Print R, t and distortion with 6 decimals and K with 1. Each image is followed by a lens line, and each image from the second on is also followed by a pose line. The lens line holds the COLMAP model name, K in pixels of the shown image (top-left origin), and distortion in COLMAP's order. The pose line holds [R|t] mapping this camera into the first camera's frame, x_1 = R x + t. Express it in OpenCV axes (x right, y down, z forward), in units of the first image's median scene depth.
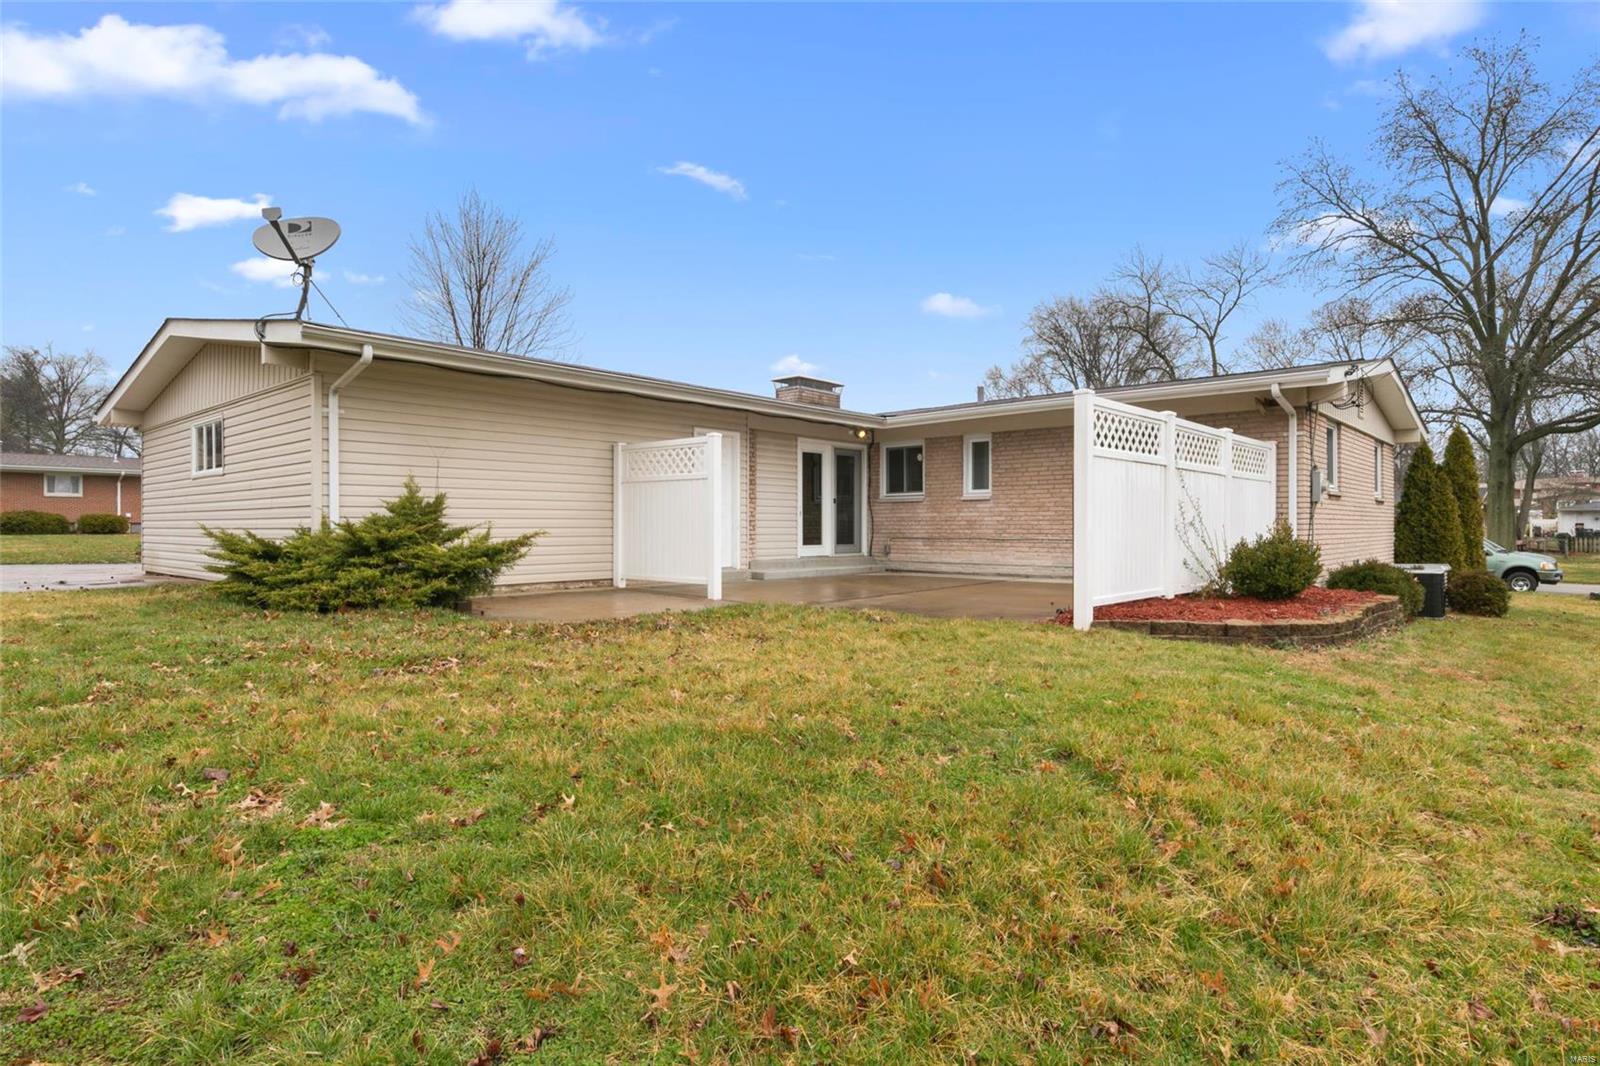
lens RADIAL K [[865.8, 0, 799.9], [0, 865.8, 531.1], [0, 0, 1]] dist [0.002029, 0.000447]
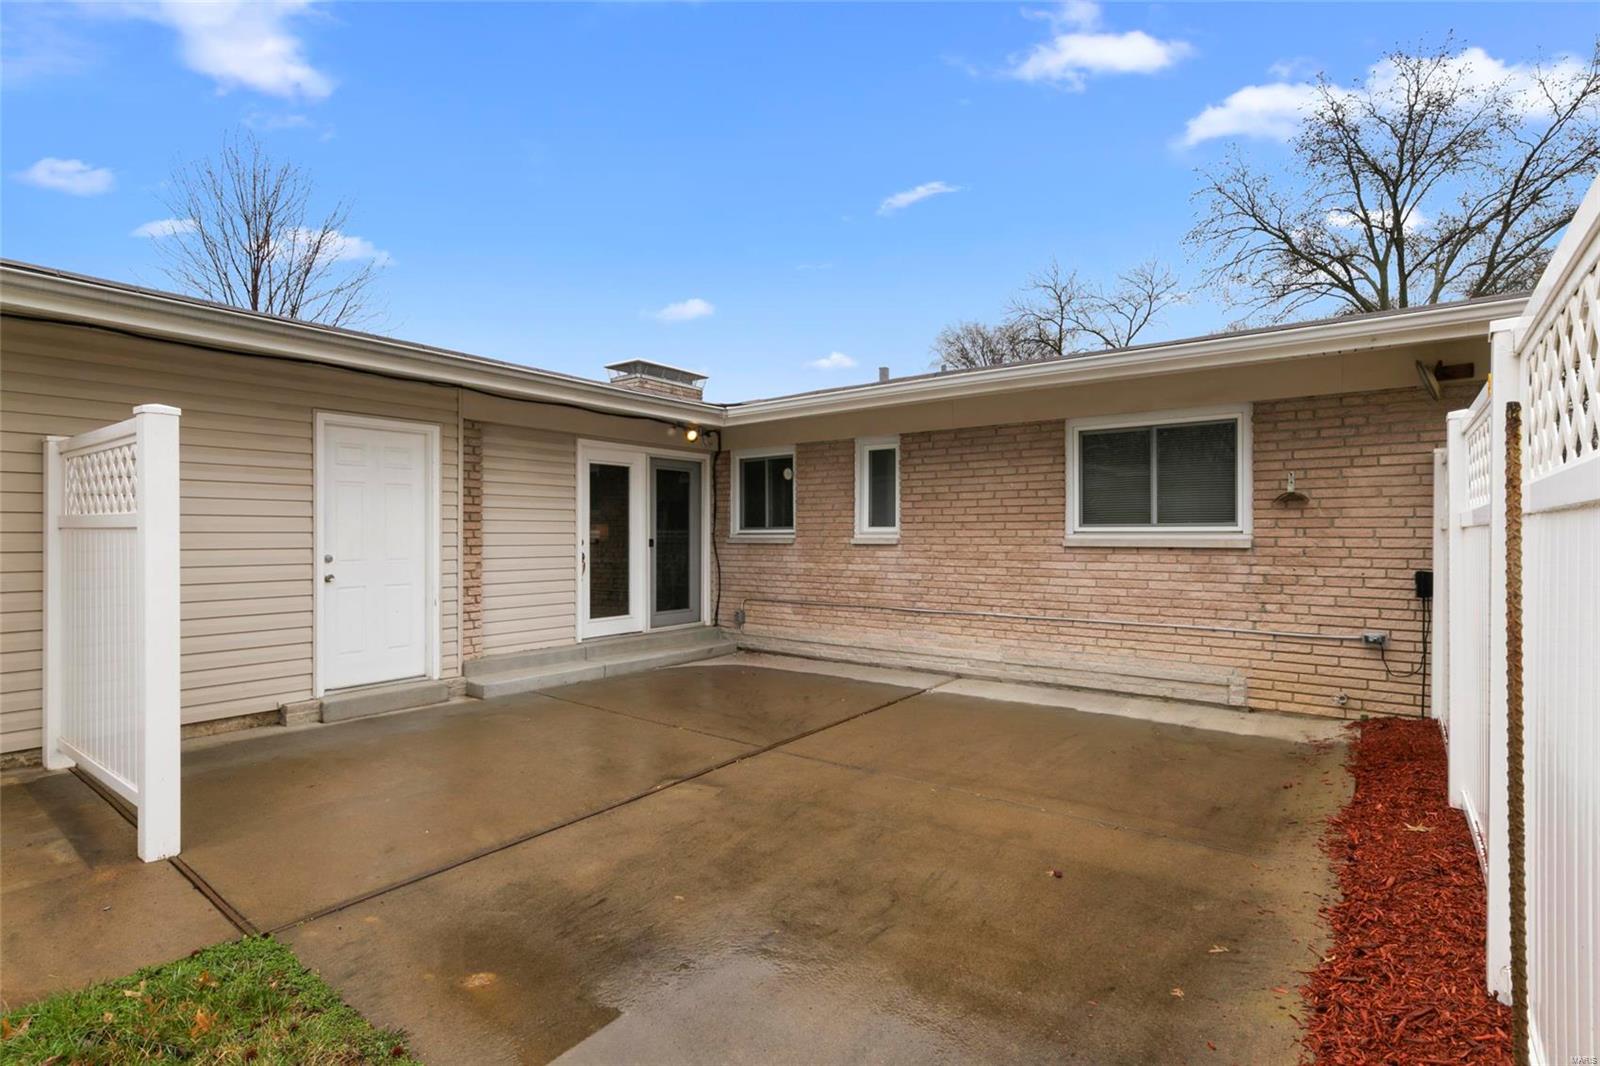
lens RADIAL K [[769.6, 0, 799.1], [0, 769.6, 537.6], [0, 0, 1]] dist [0.004994, -0.001148]
pose [[0.996435, 0.000806, 0.084361, 0.099161], [-0.000798, 1.000000, -0.000129, -0.038659], [-0.084361, 0.000061, 0.996435, 0.439905]]
